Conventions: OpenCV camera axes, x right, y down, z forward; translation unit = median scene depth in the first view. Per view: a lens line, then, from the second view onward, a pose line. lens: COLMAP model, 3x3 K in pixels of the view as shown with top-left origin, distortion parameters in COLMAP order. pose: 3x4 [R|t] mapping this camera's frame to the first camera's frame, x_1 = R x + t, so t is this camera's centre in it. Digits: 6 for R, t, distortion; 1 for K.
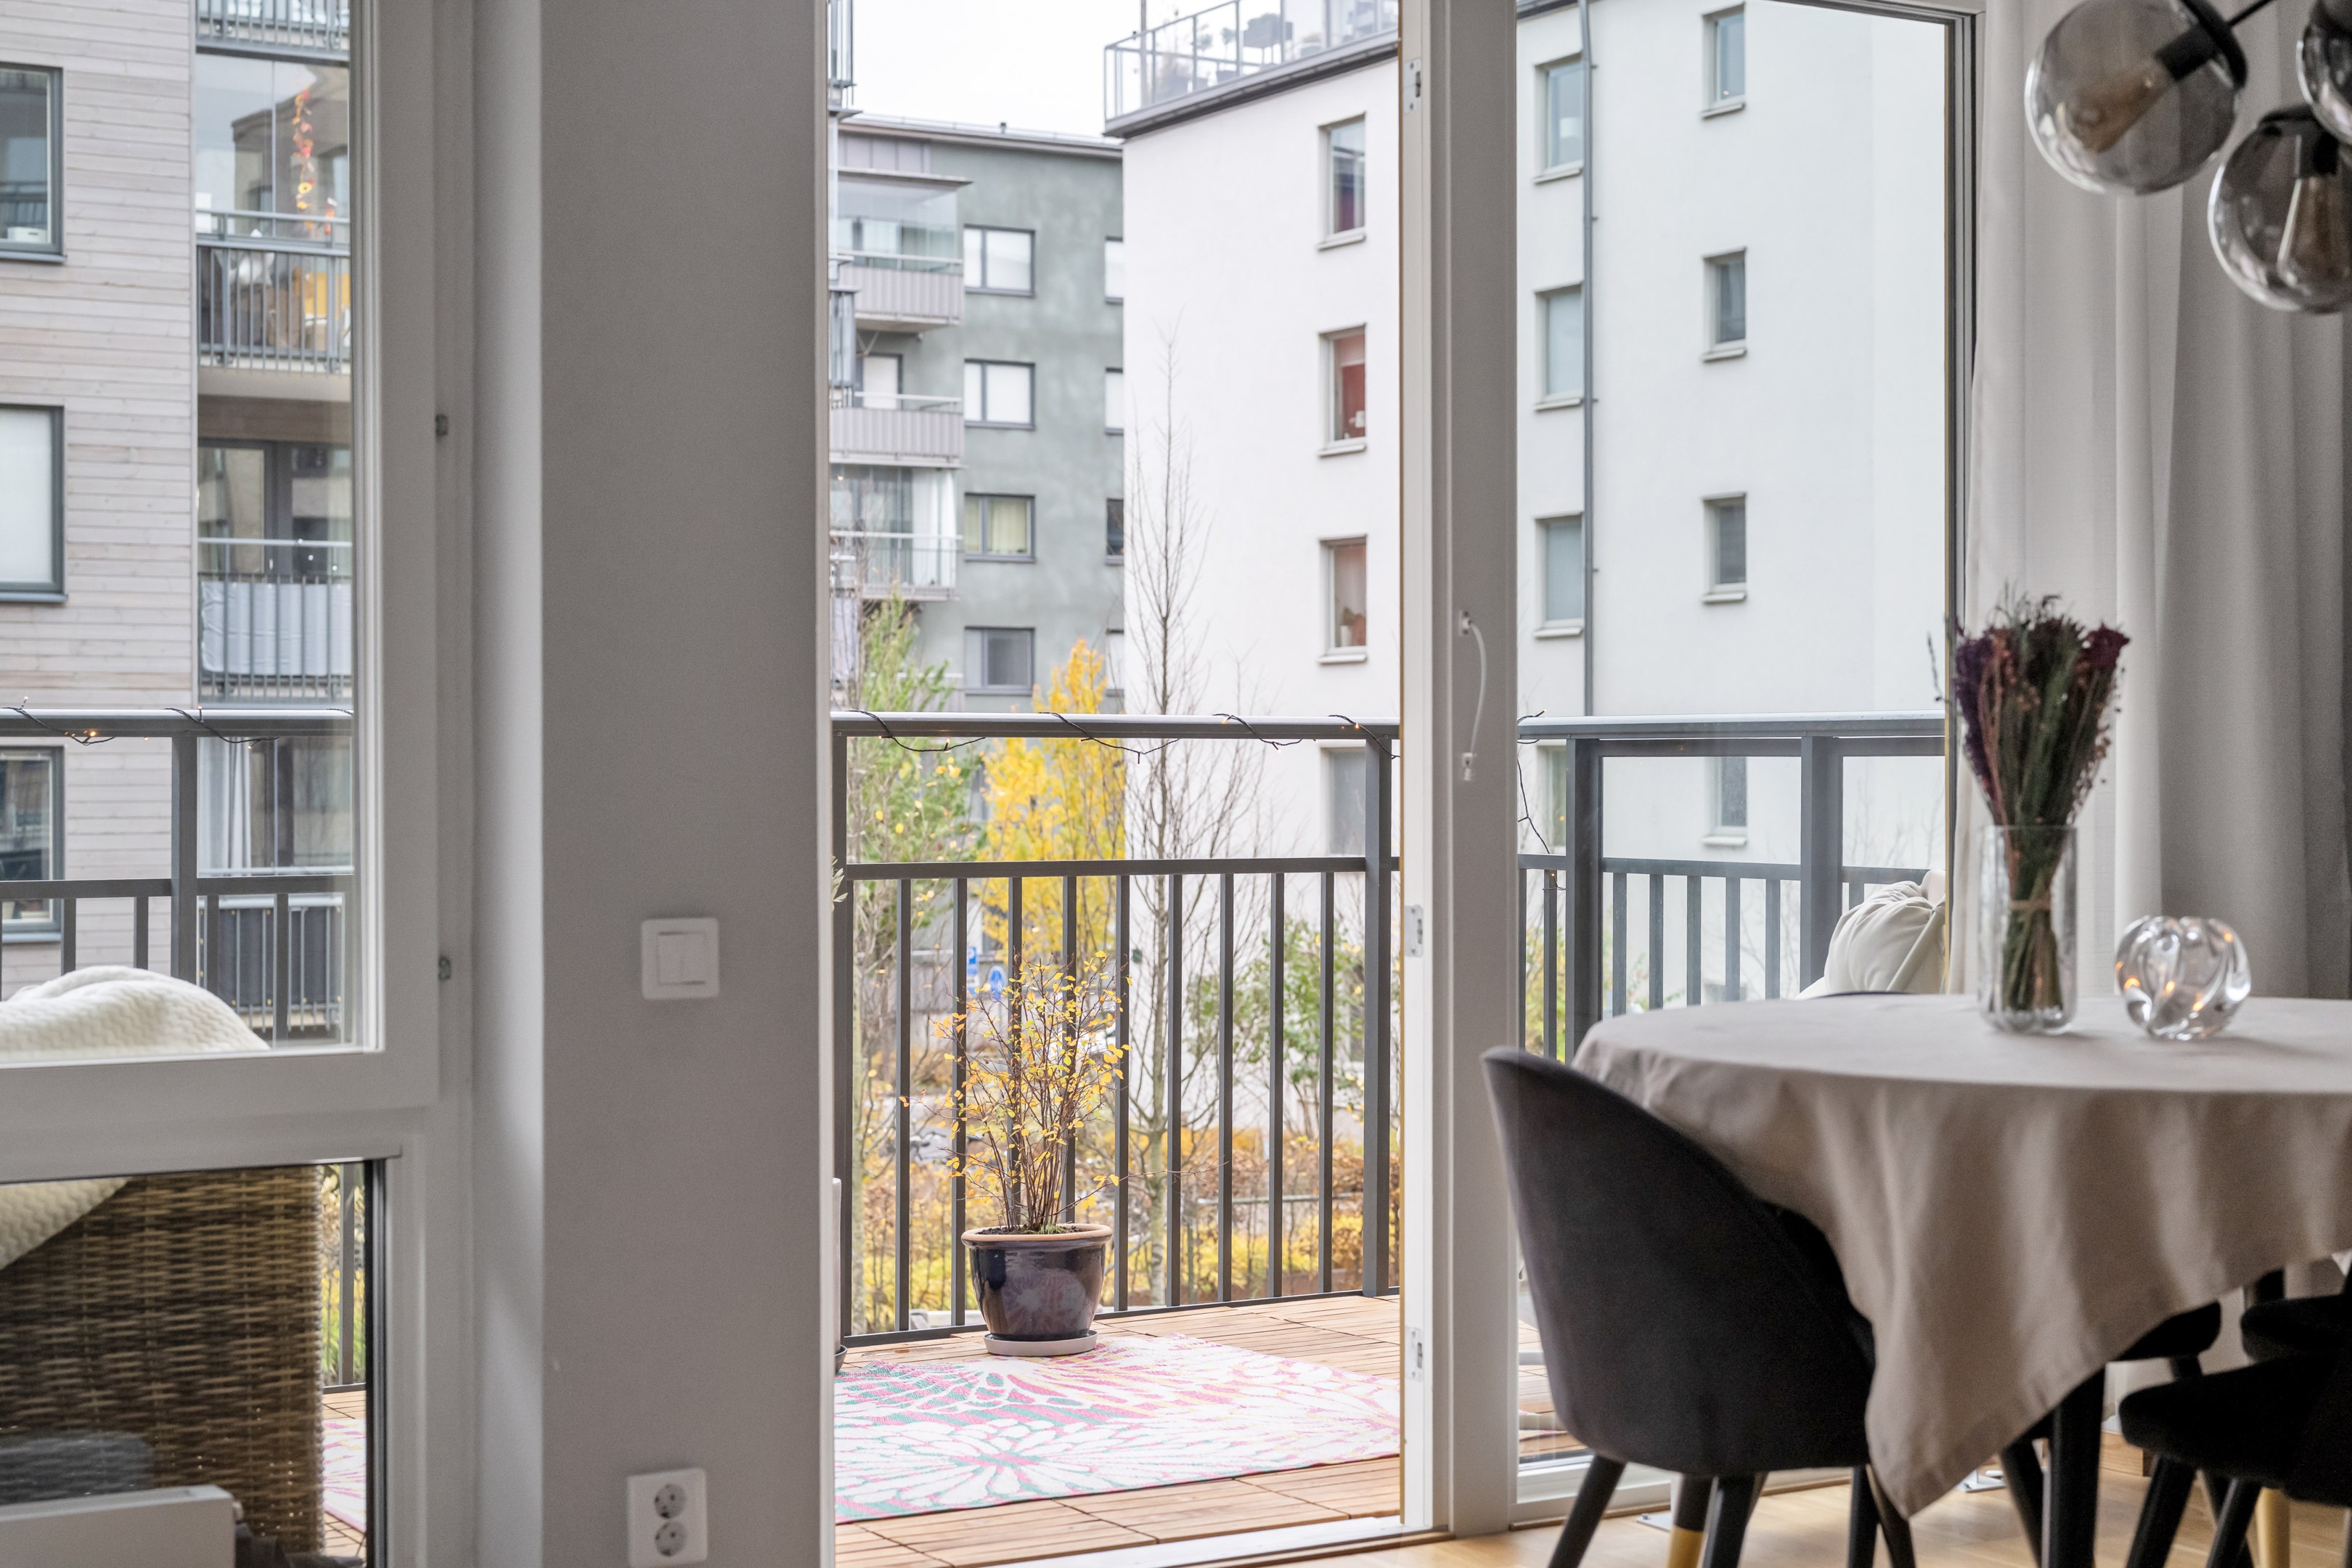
lens RADIAL K [[3483.5, 0, 1135.1], [0, 3483.5, 771.2], [0, 0, 1]] dist [-0.015896, -0.035894]
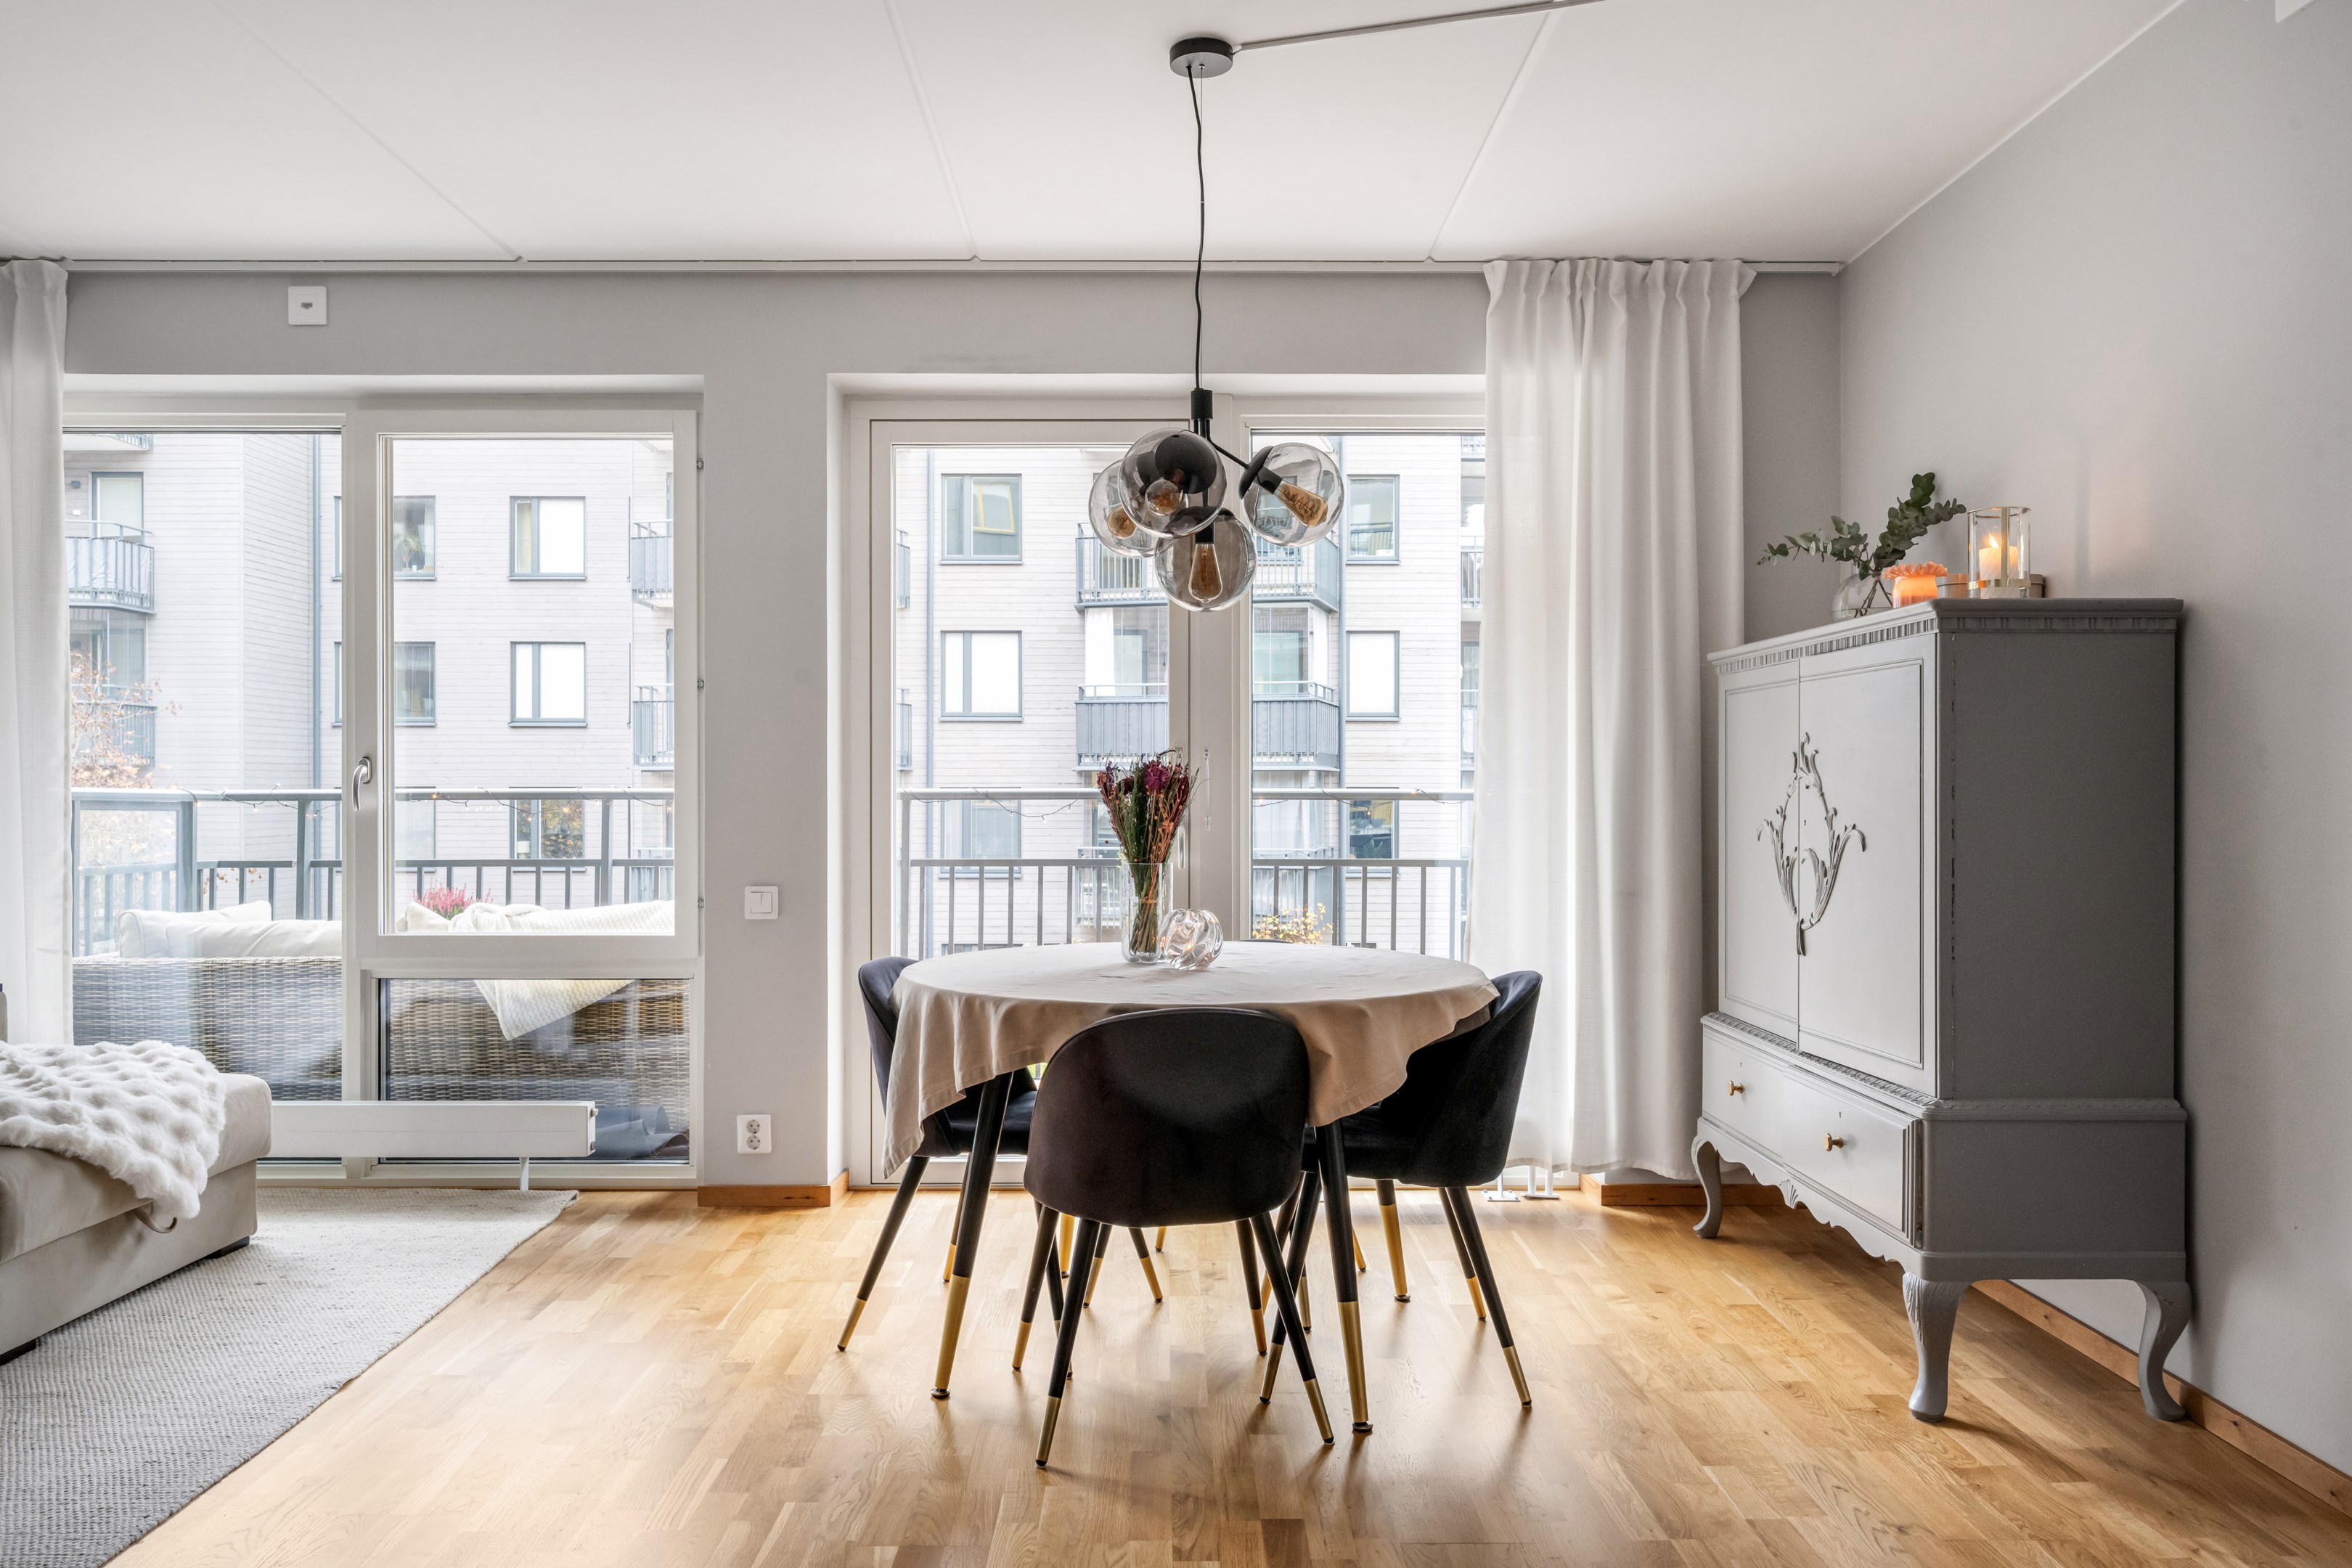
lens RADIAL K [[1690.1, 0, 1175.8], [0, 1690.1, 789.5], [0, 0, 1]] dist [-0.001511, -0.003910]
pose [[0.868150, 0.001699, -0.496298, 0.387711], [-0.003181, 0.999993, -0.002142, -0.013076], [0.496291, 0.003438, 0.868149, 0.067219]]
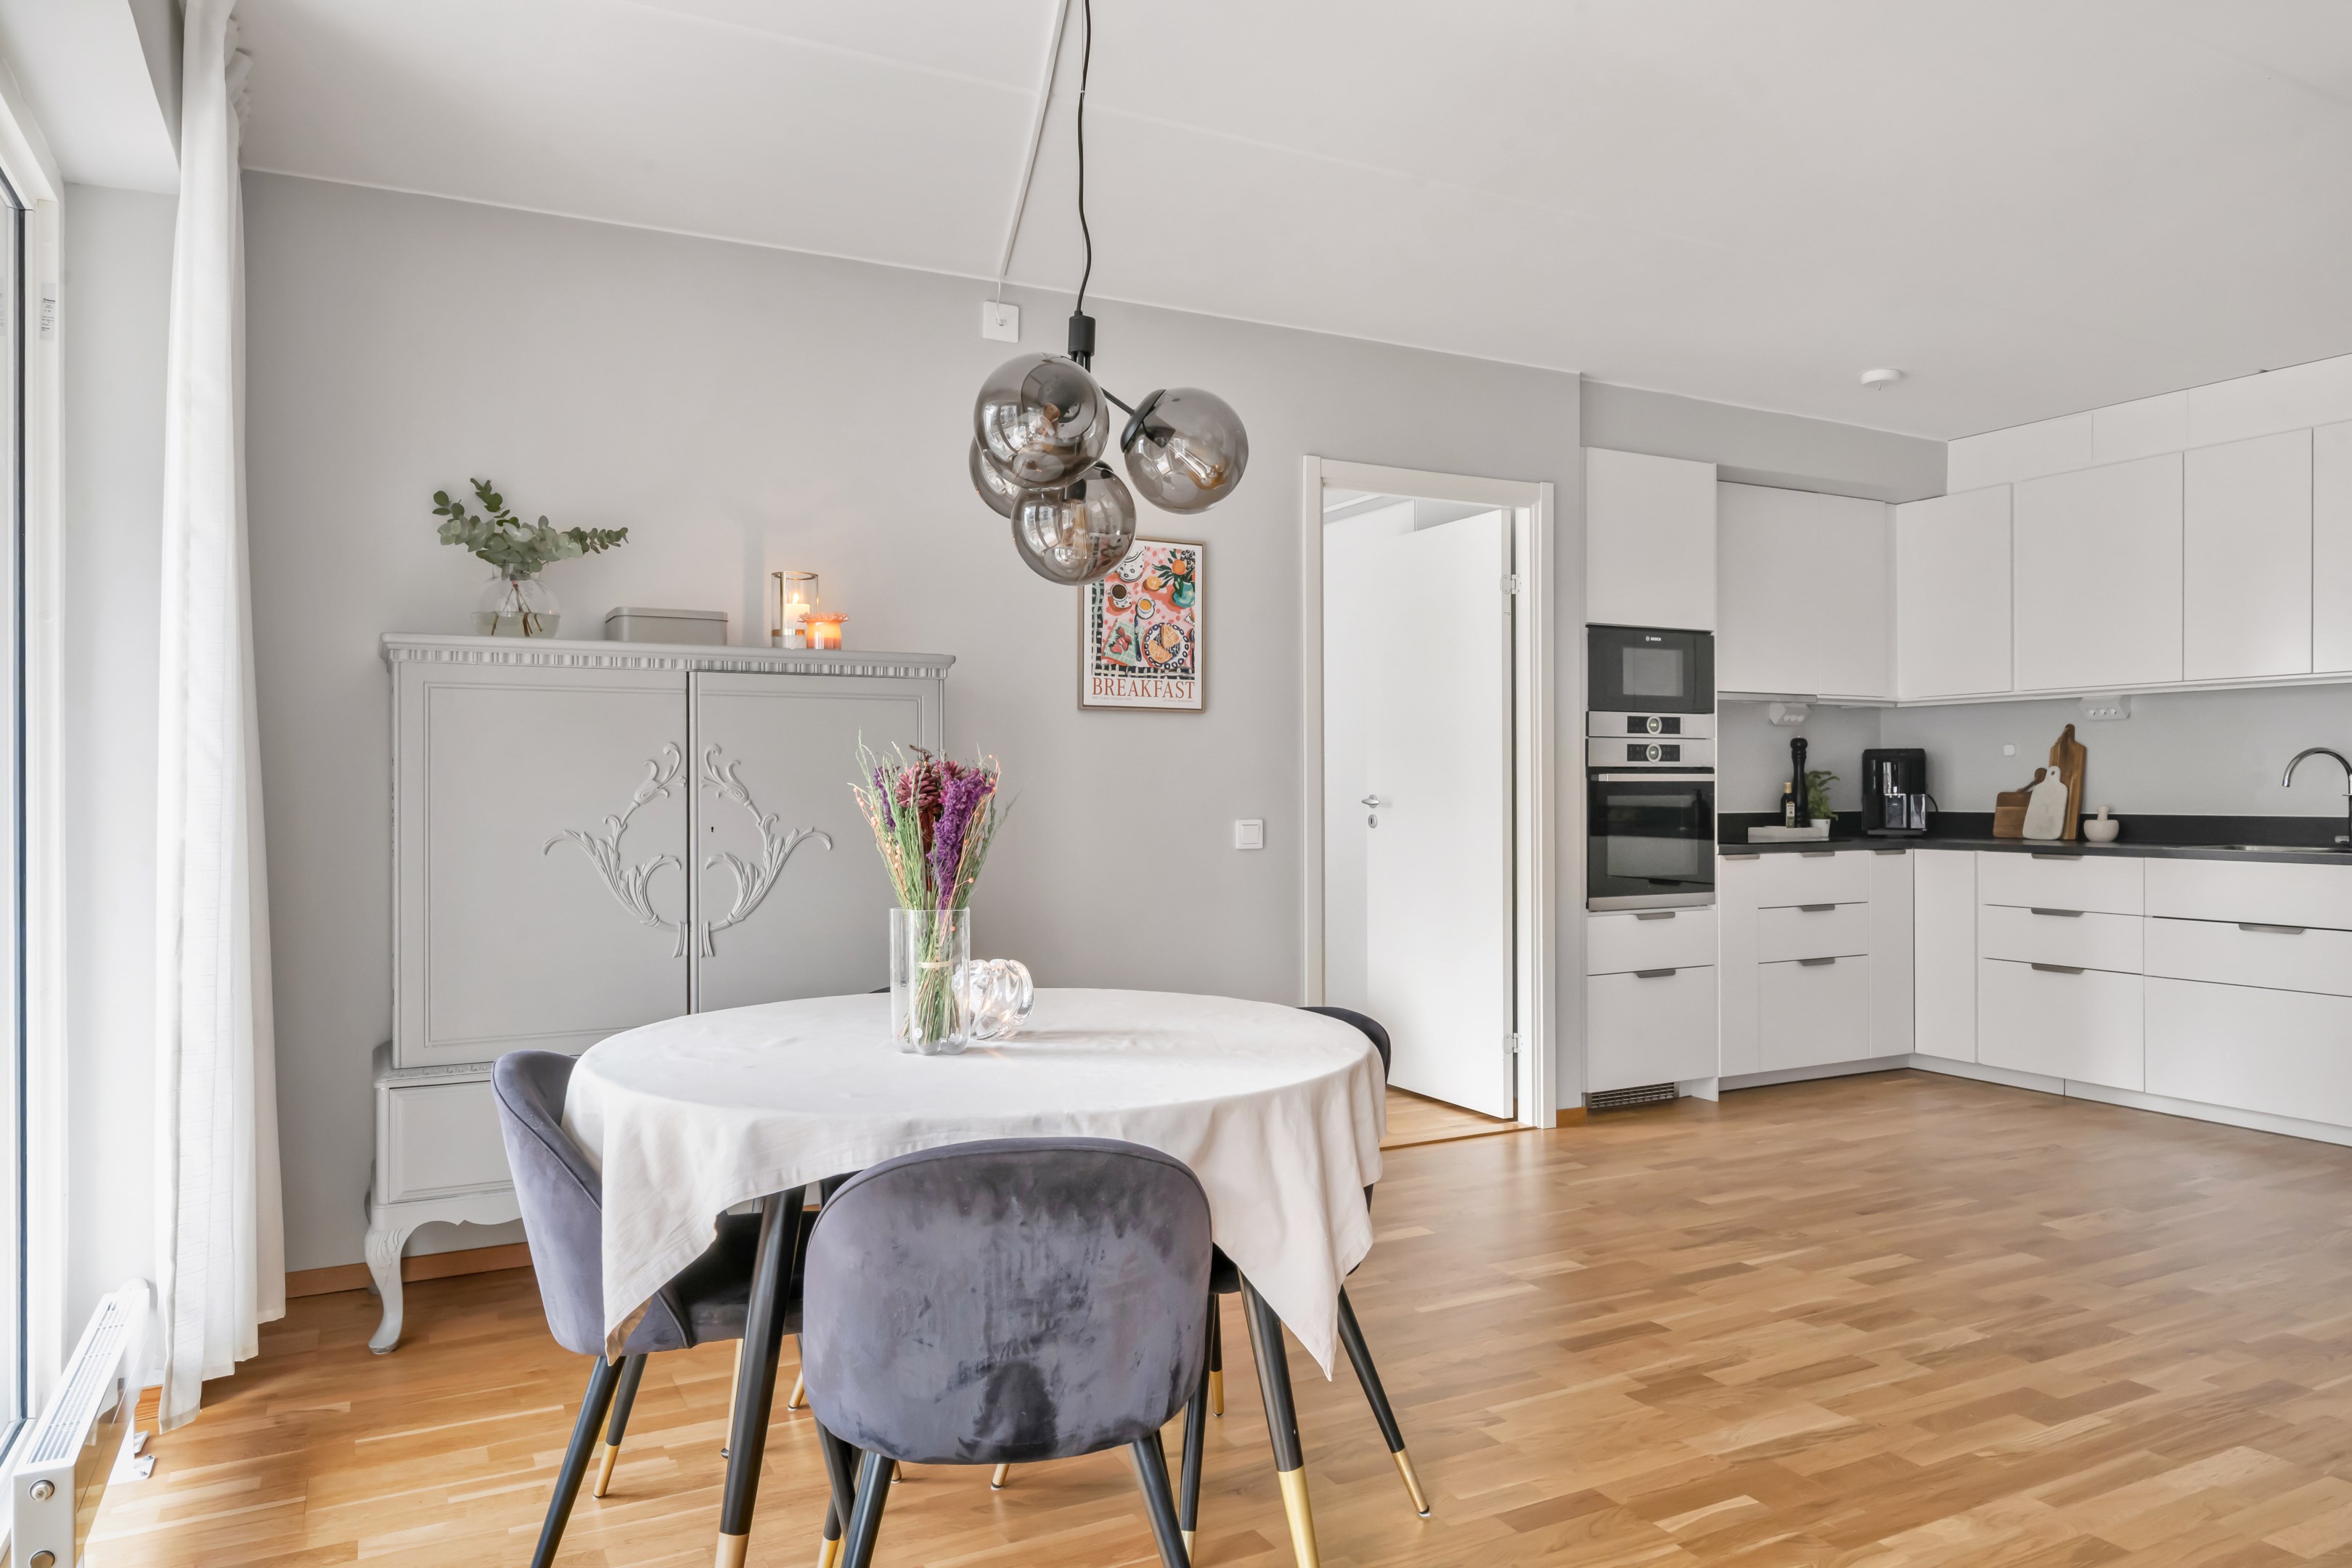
lens RADIAL K [[1538.4, 0, 1178.8], [0, 1538.4, 792.9], [0, 0, 1]] dist [-0.004709, 0.000852]
pose [[0.046361, -0.001730, 0.998923, -0.186251], [0.005936, 0.999981, 0.001456, -0.016151], [-0.998907, 0.005863, 0.046370, 0.438591]]
